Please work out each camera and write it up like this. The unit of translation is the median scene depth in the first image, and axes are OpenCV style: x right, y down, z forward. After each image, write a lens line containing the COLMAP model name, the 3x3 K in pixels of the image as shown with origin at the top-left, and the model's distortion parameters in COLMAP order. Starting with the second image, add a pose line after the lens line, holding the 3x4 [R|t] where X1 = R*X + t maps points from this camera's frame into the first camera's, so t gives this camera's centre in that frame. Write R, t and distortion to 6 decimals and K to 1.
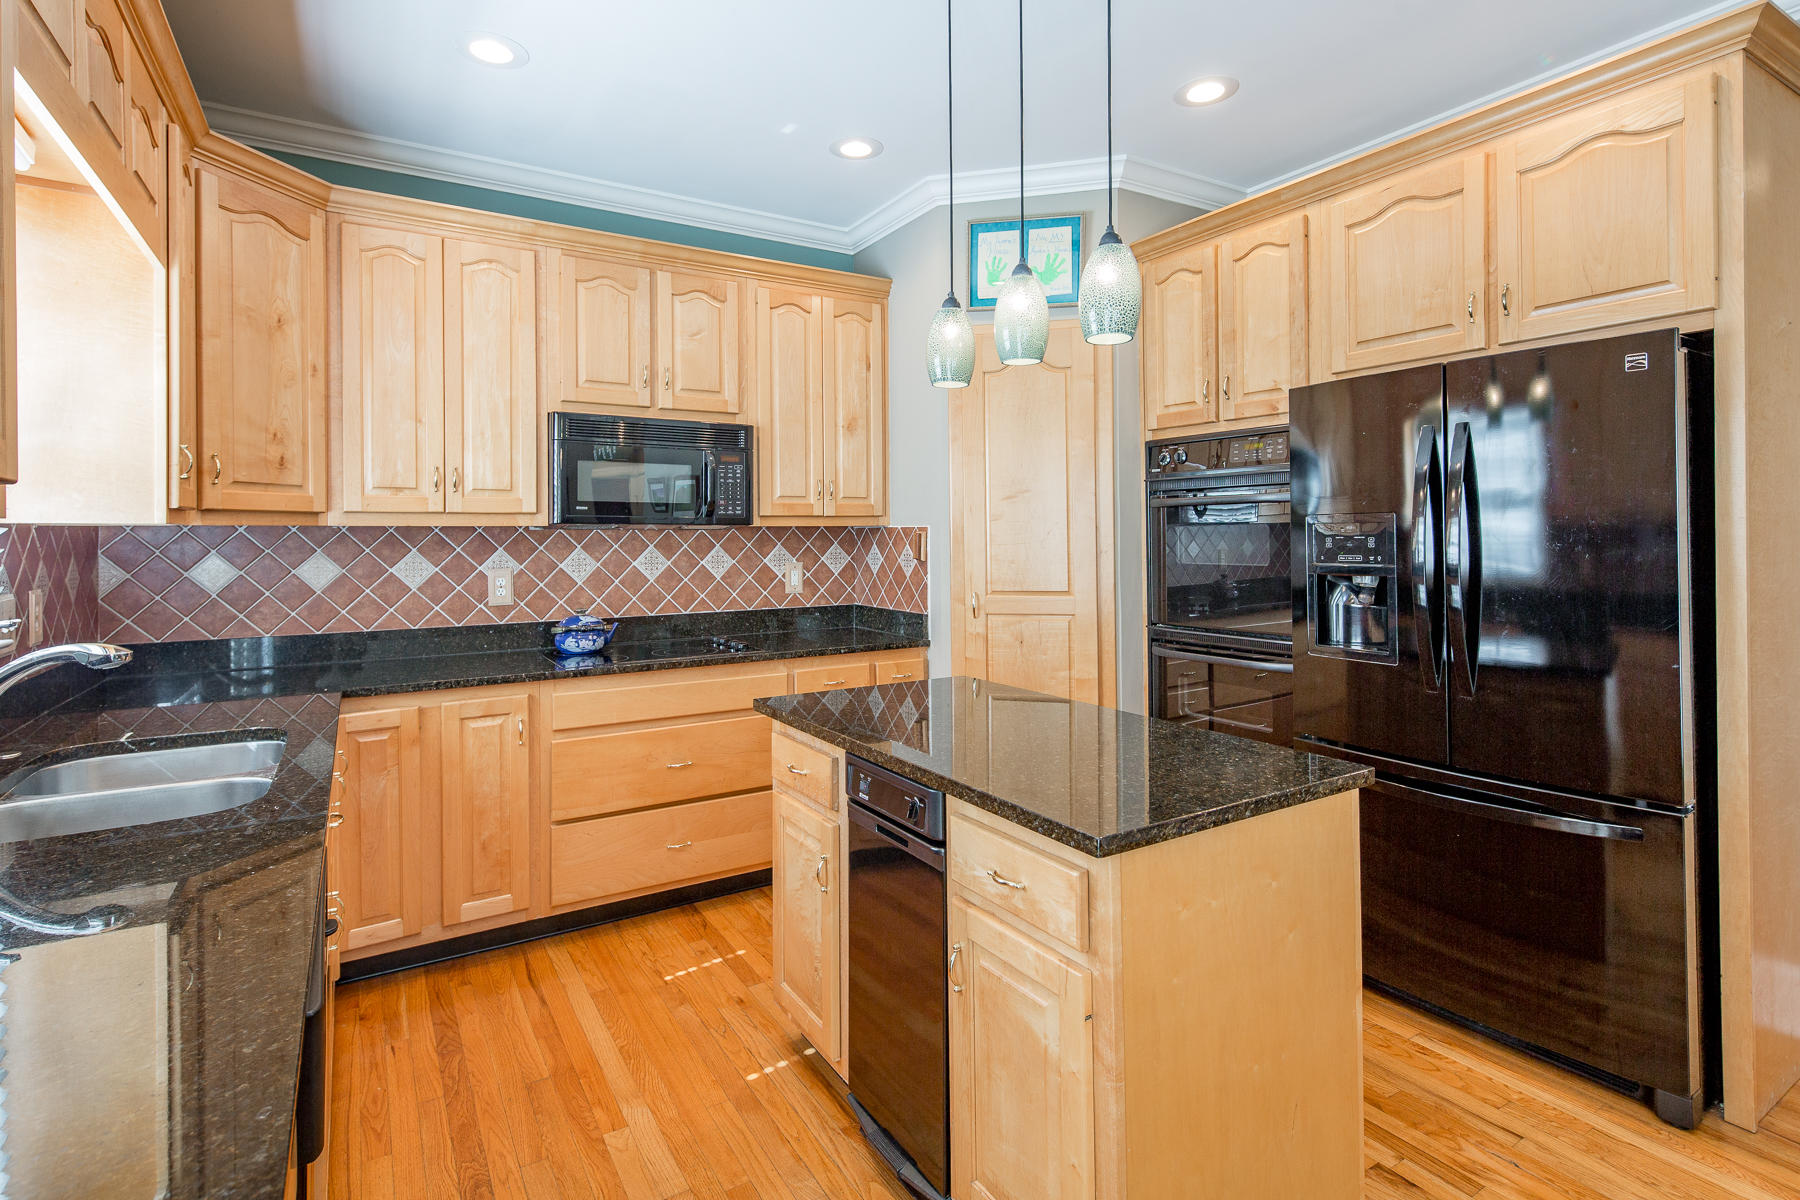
lens RADIAL K [[878.3, 0, 895.1], [0, 878.3, 531.3], [0, 0, 1]] dist [0.013103, -0.005373]
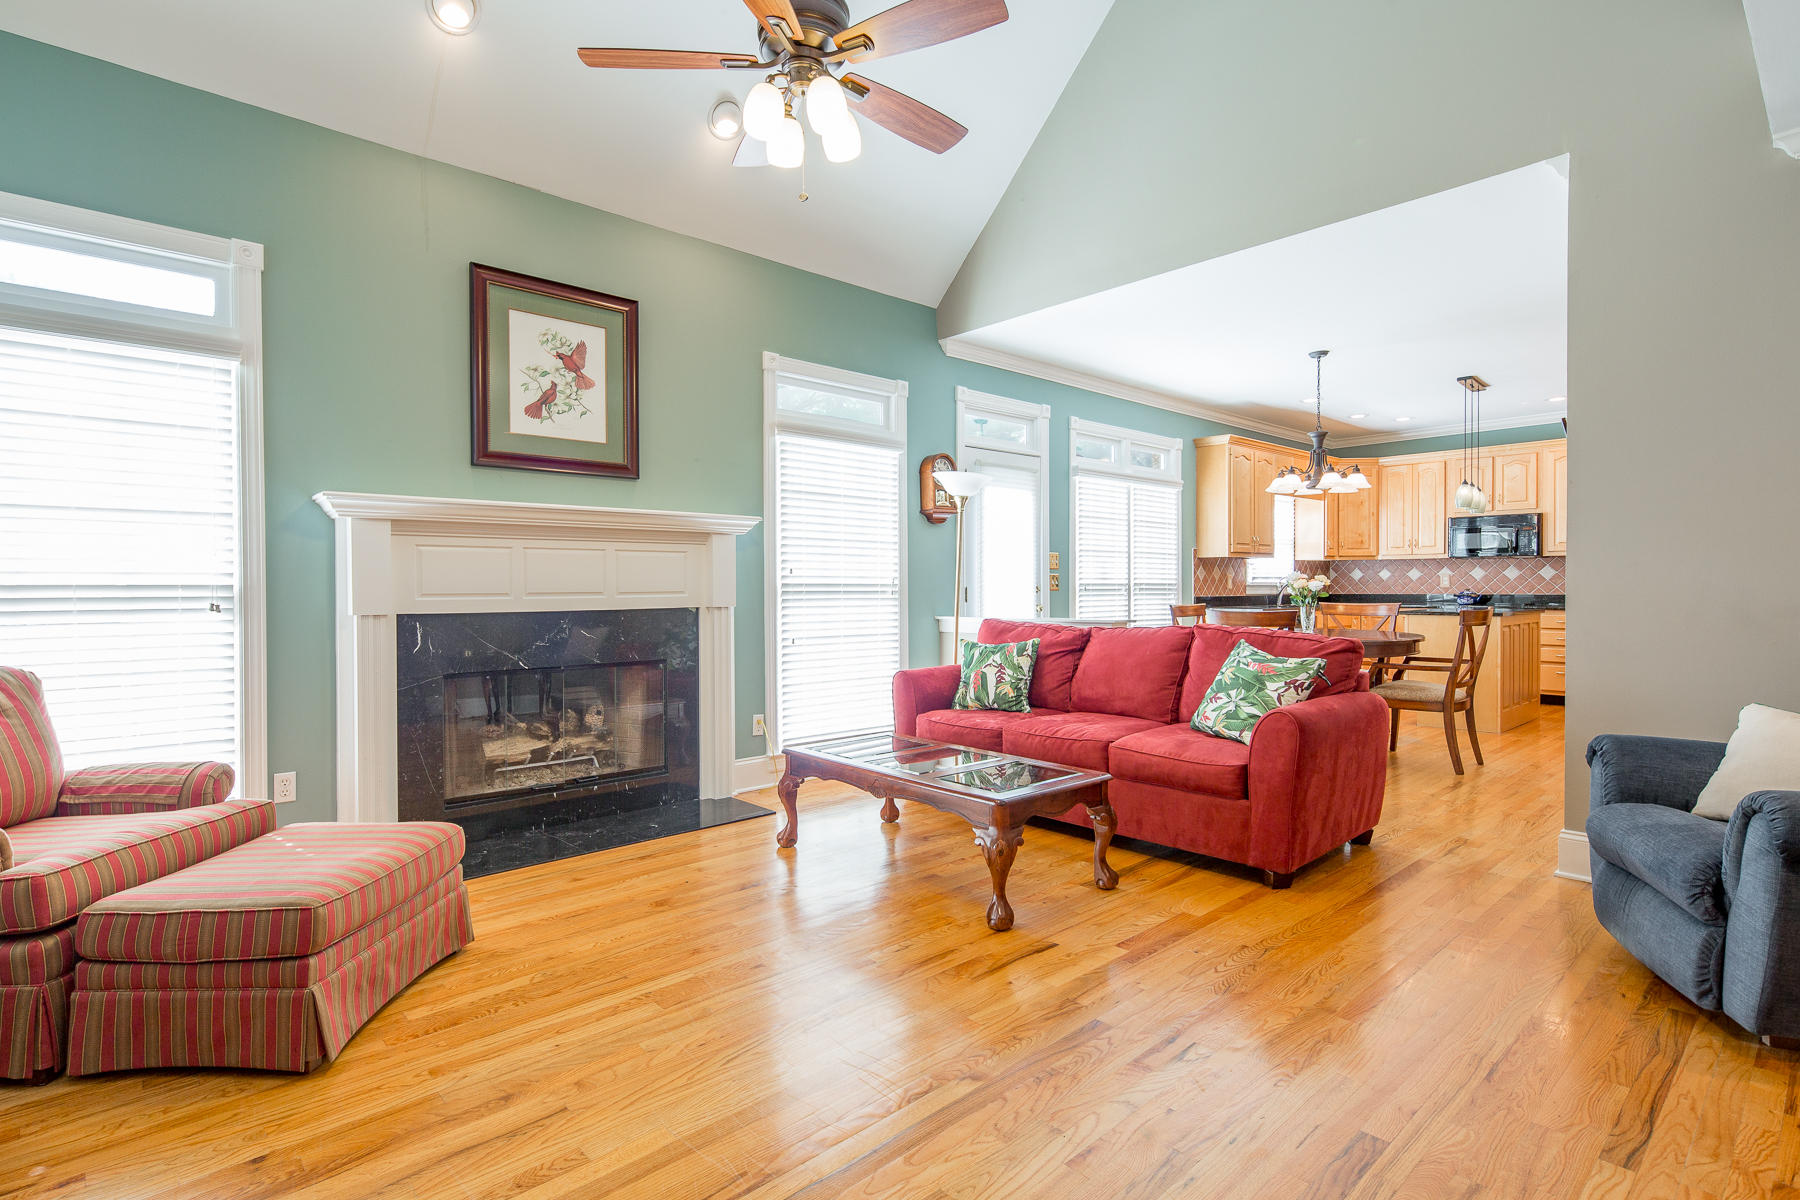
lens RADIAL K [[878.3, 0, 890.3], [0, 878.3, 594.5], [0, 0, 1]] dist [0.013103, -0.005373]
pose [[0.187219, 0.016941, -0.982172, 1.936594], [0.006570, 0.999807, 0.018497, 0.044277], [0.982296, -0.009916, 0.187072, -1.216960]]
